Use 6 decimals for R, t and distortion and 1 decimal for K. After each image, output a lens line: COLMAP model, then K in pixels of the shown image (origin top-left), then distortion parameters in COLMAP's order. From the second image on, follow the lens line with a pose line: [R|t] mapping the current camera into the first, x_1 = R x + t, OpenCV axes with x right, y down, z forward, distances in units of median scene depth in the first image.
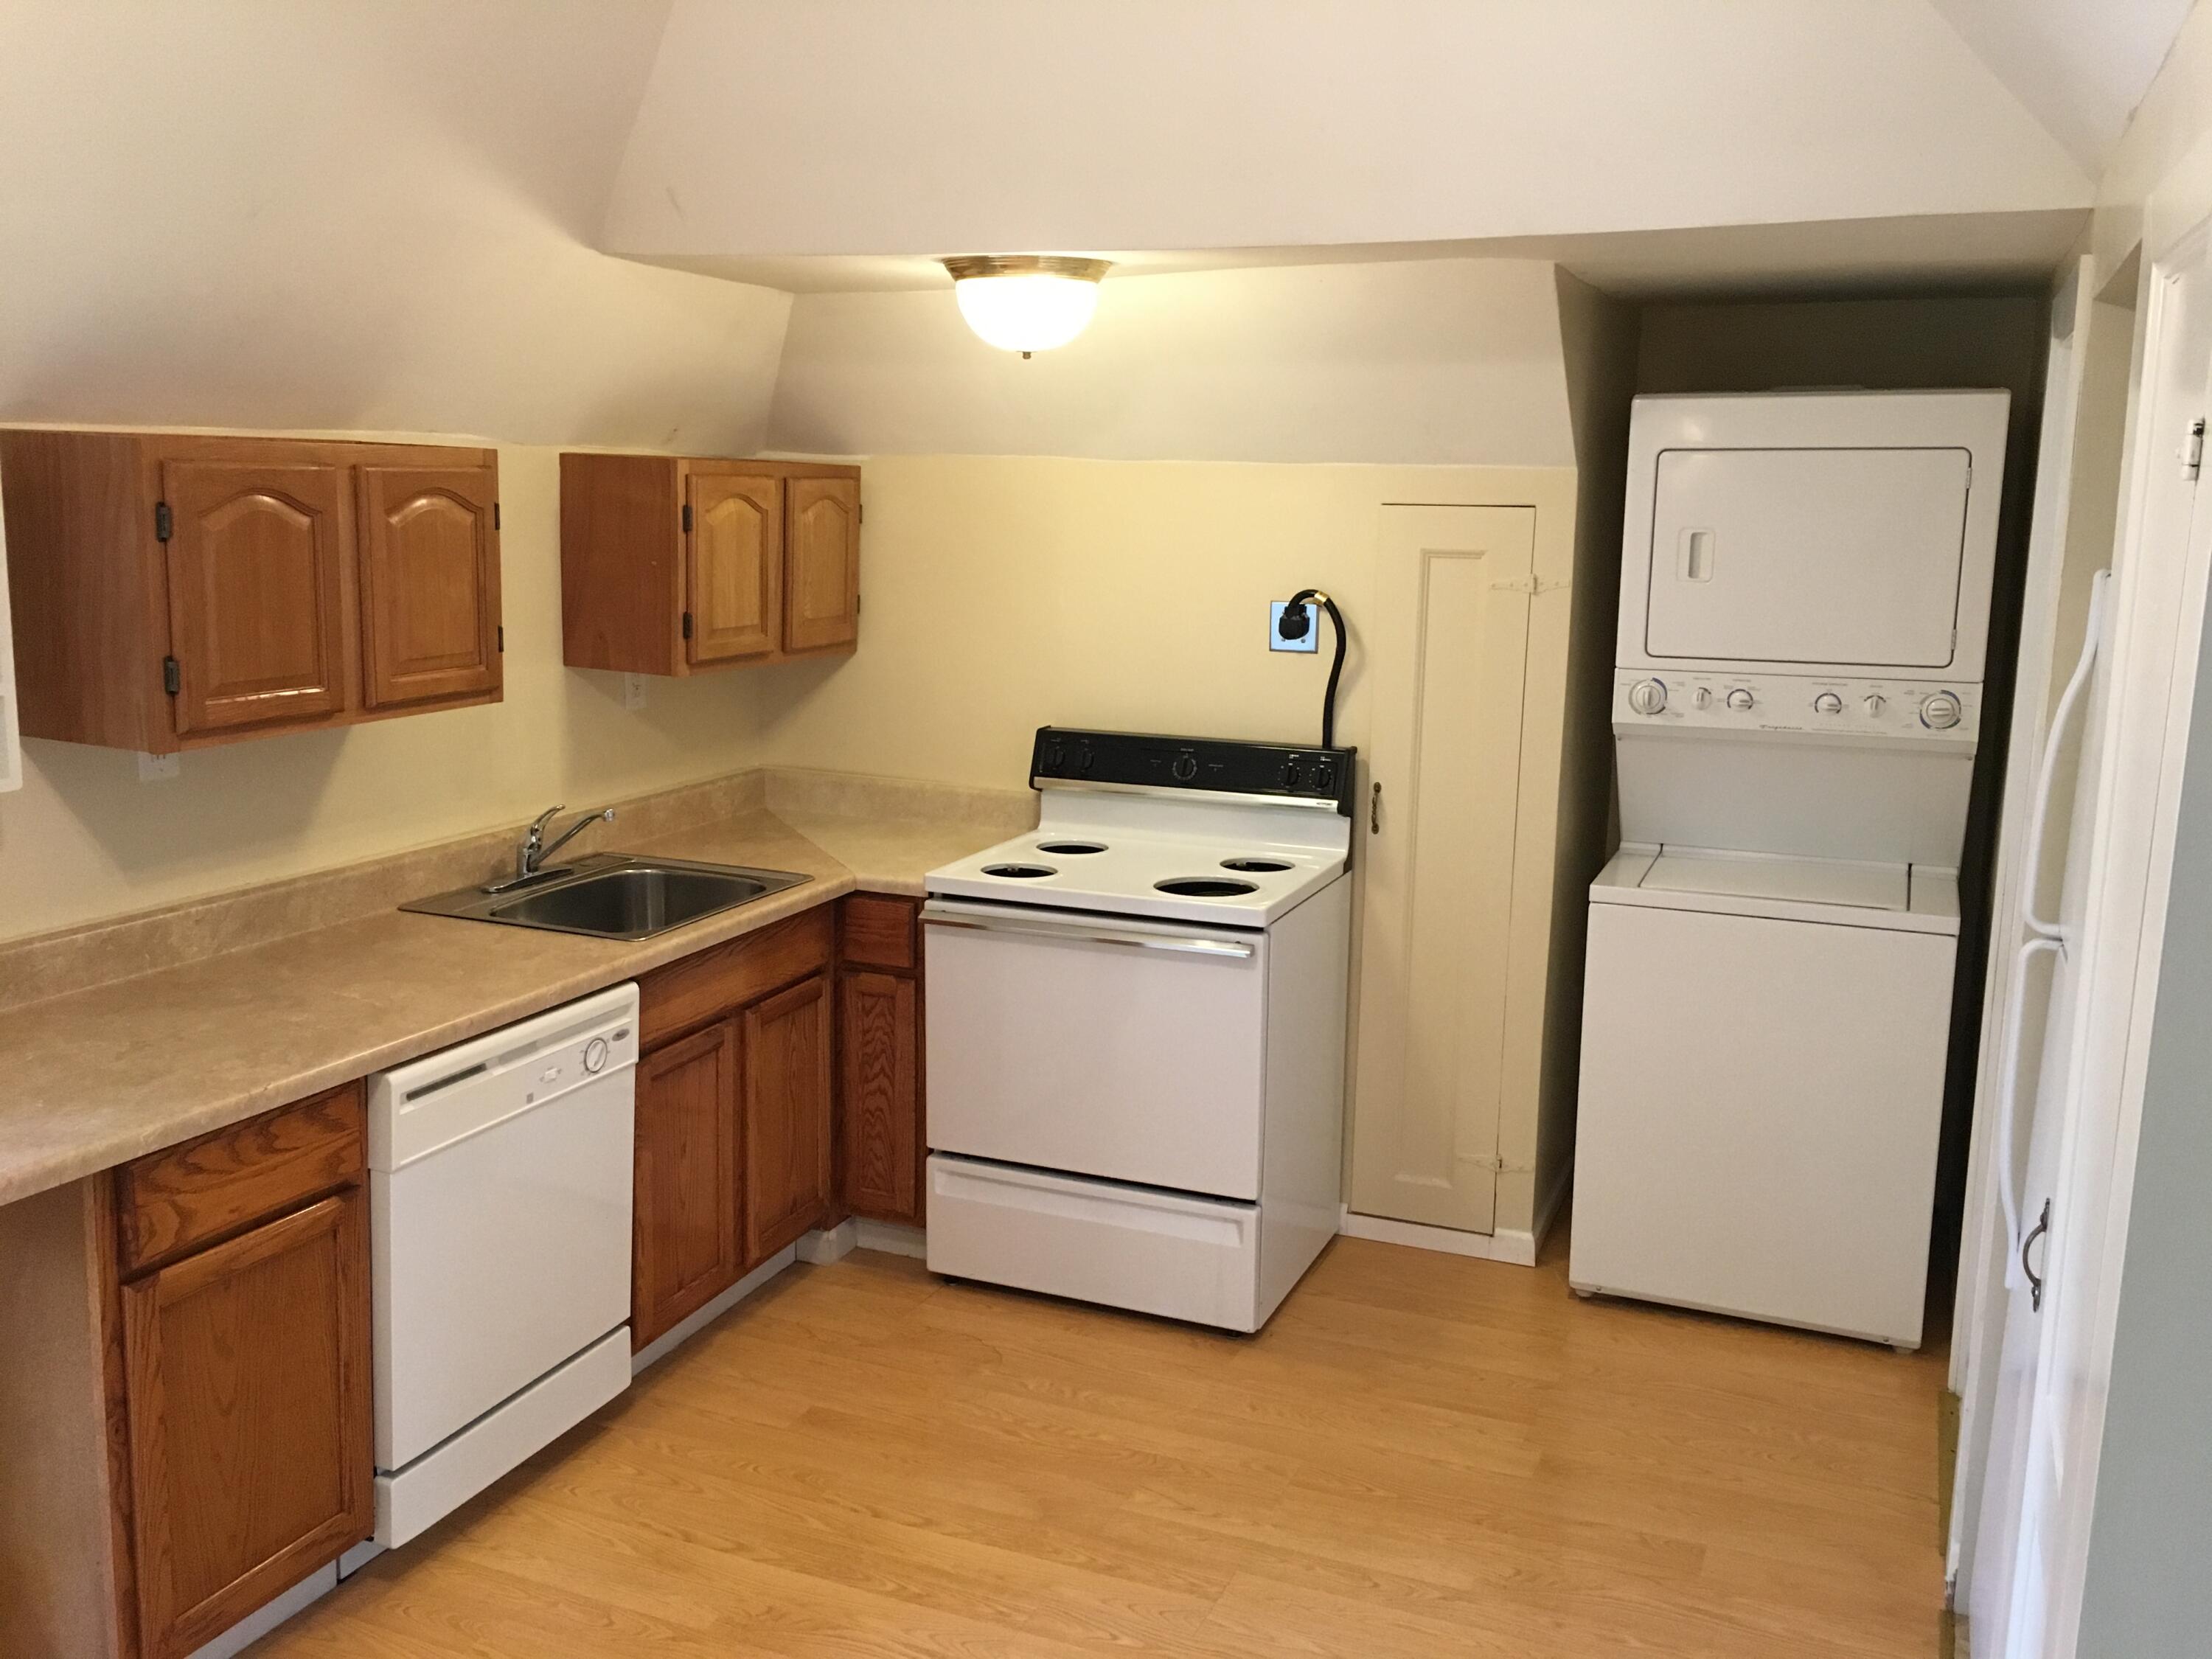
lens RADIAL K [[1872.0, 0, 1114.3], [0, 1872.0, 831.2], [0, 0, 1]] dist [0.072221, -0.084565]
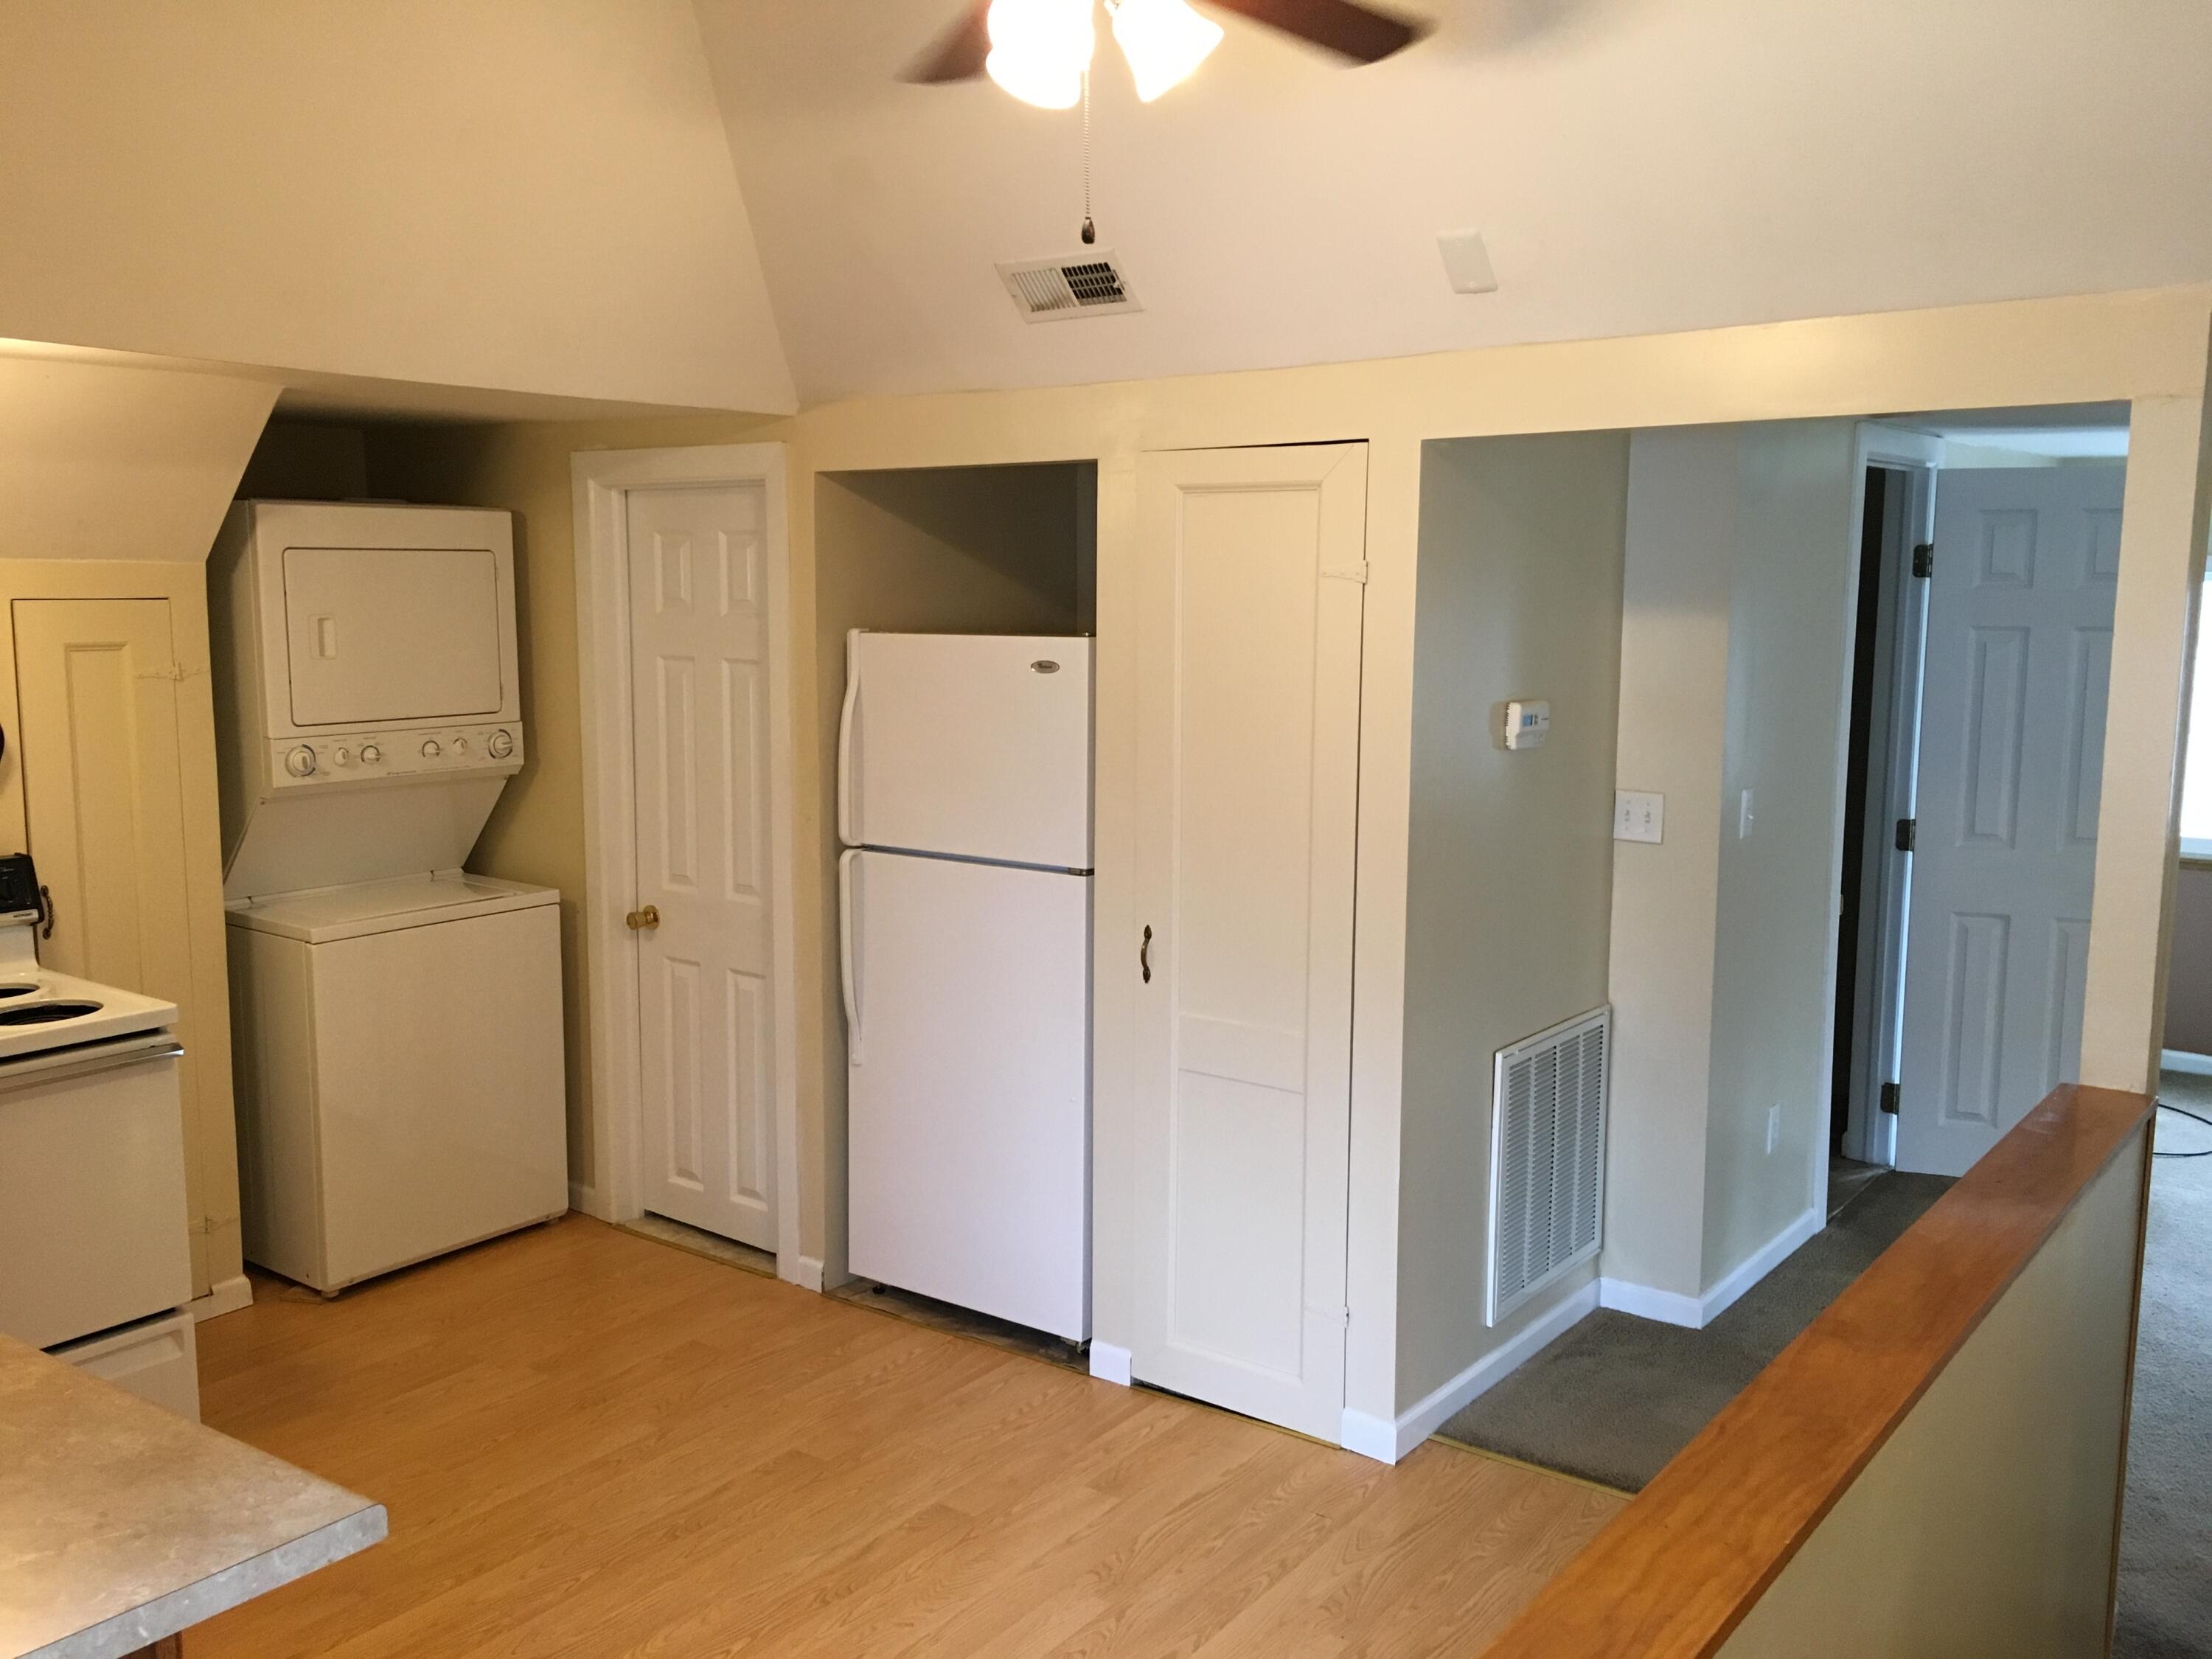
lens RADIAL K [[1872.0, 0, 1111.1], [0, 1872.0, 832.1], [0, 0, 1]] dist [0.072221, -0.084565]
pose [[0.240245, -0.145419, 0.959758, -0.902533], [0.177235, 0.978667, 0.103919, -0.078201], [-0.954395, 0.145136, 0.260893, 0.297136]]
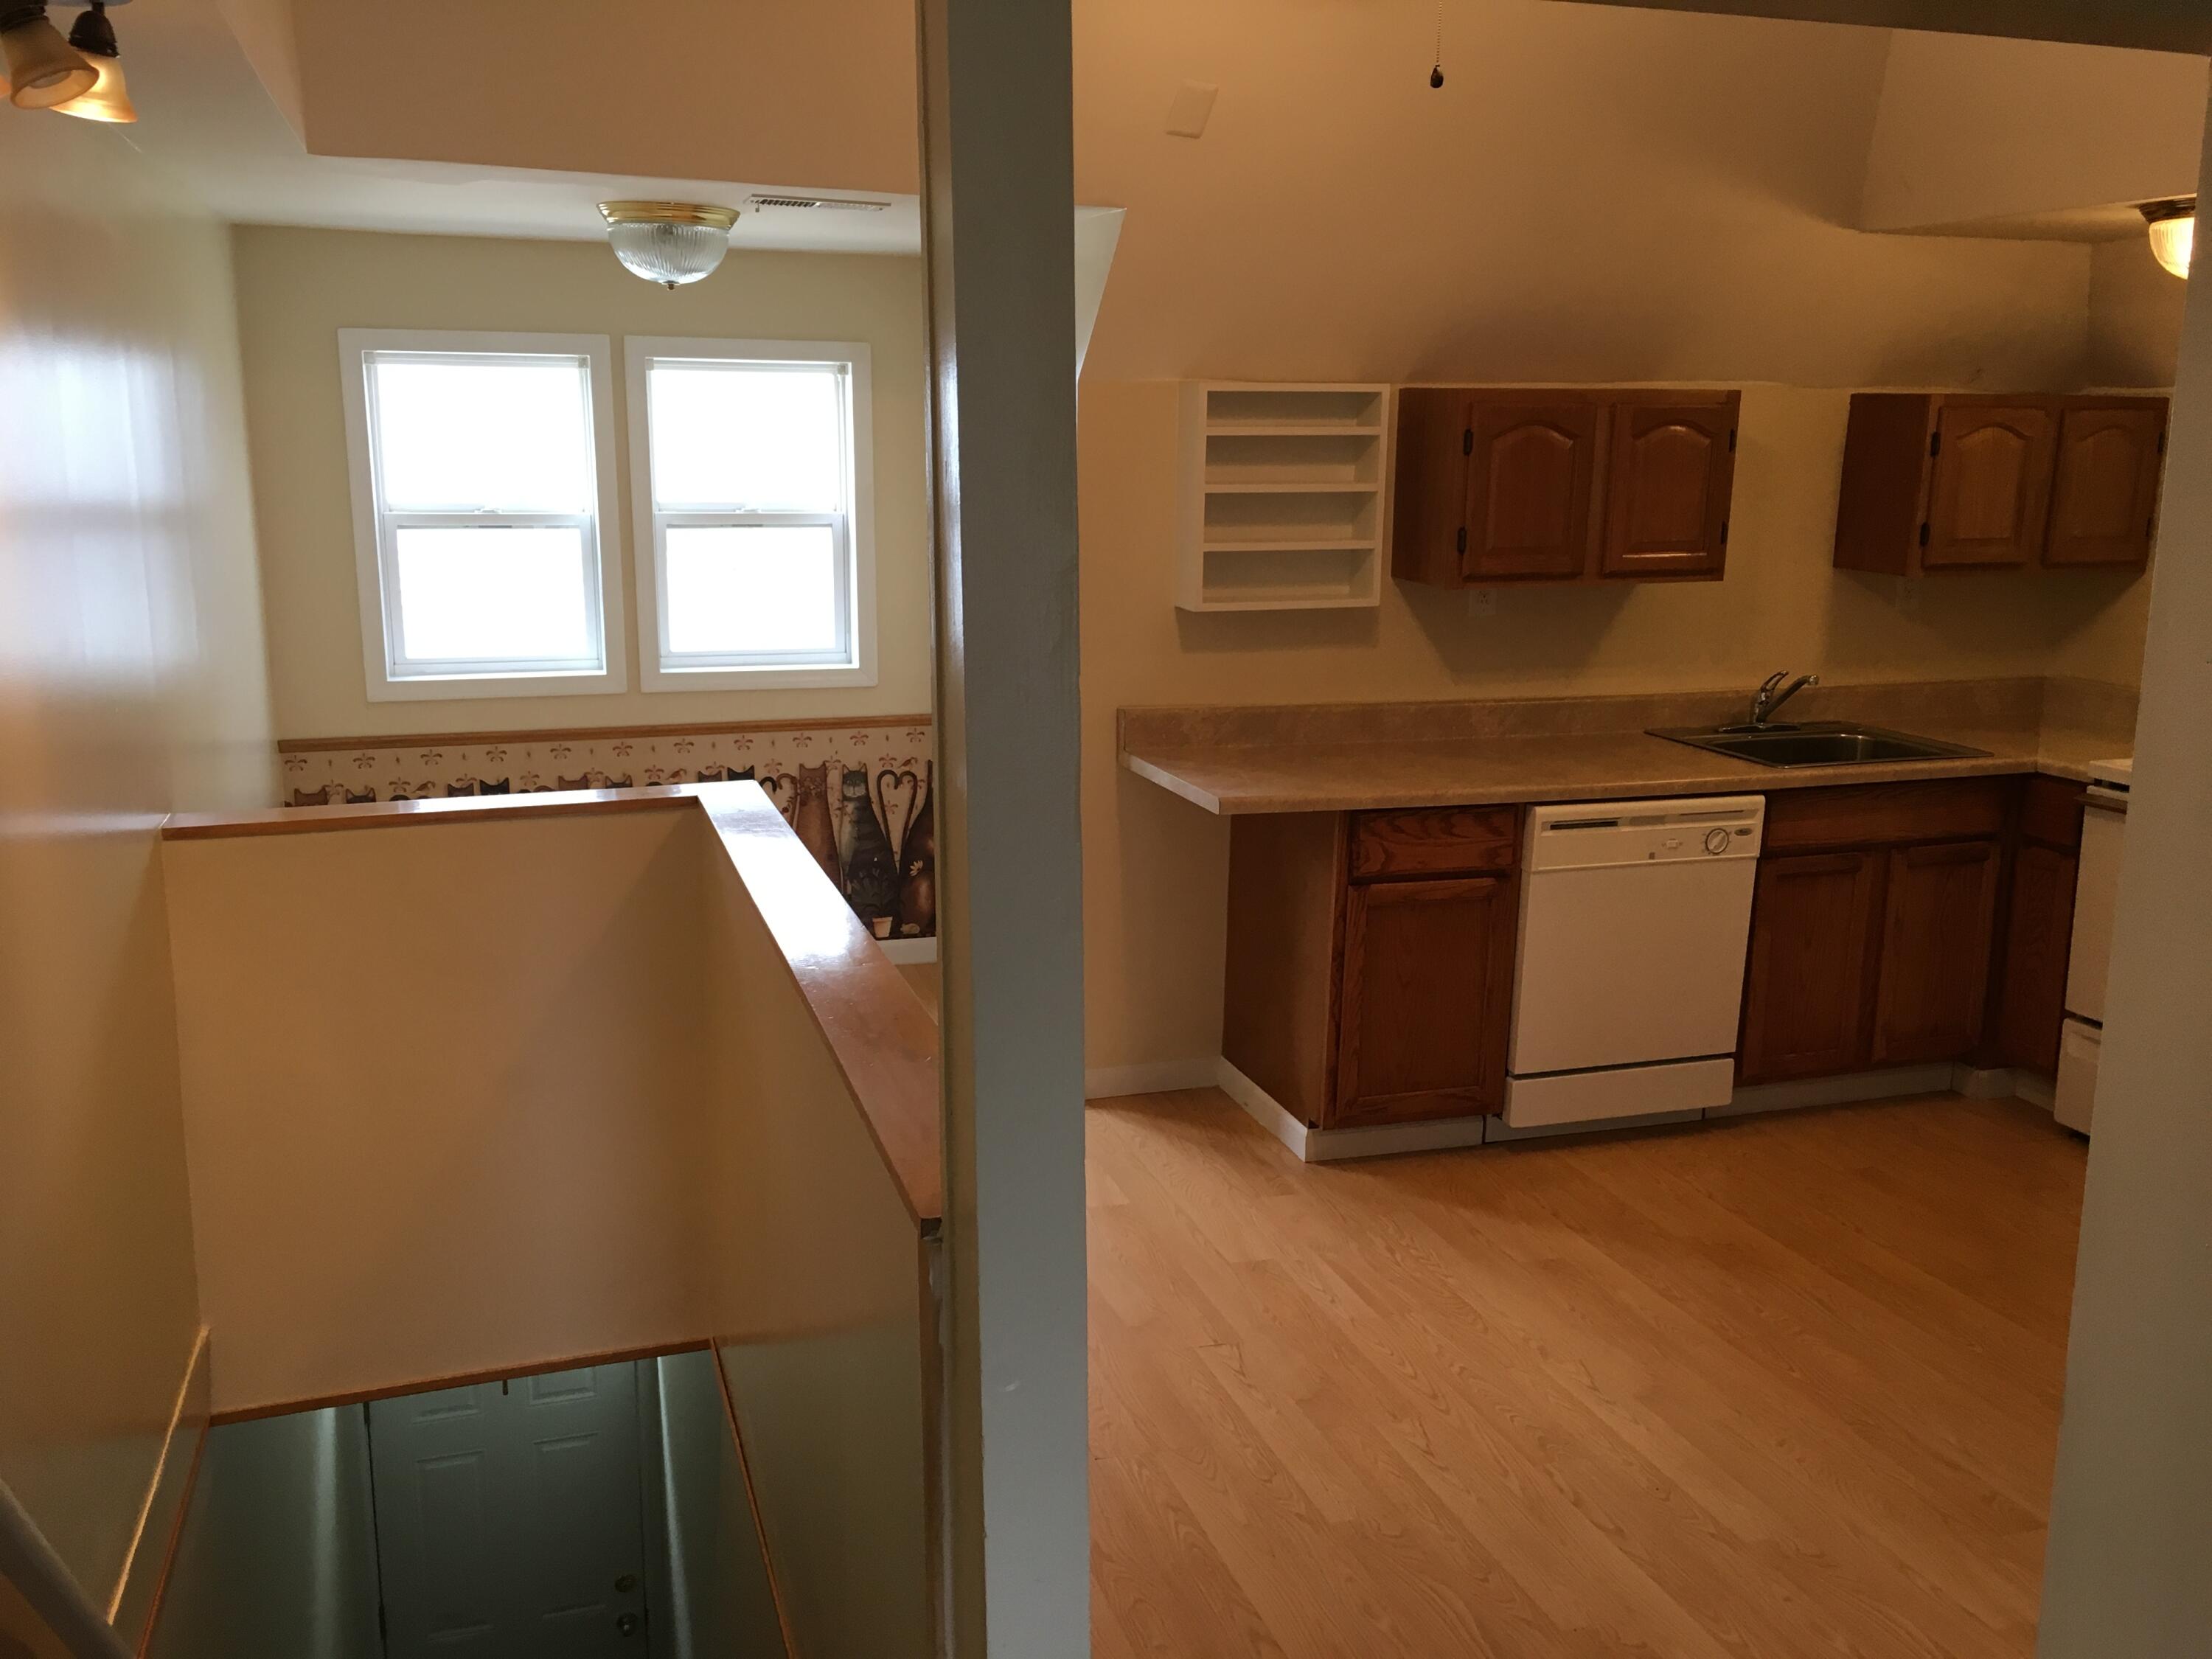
lens RADIAL K [[1872.0, 0, 1110.2], [0, 1872.0, 828.9], [0, 0, 1]] dist [0.072221, -0.084565]
pose [[0.649442, 0.139567, -0.747493, 0.395084], [-0.132075, 0.988774, 0.069867, 0.065267], [0.748853, 0.053350, 0.660585, -0.187935]]
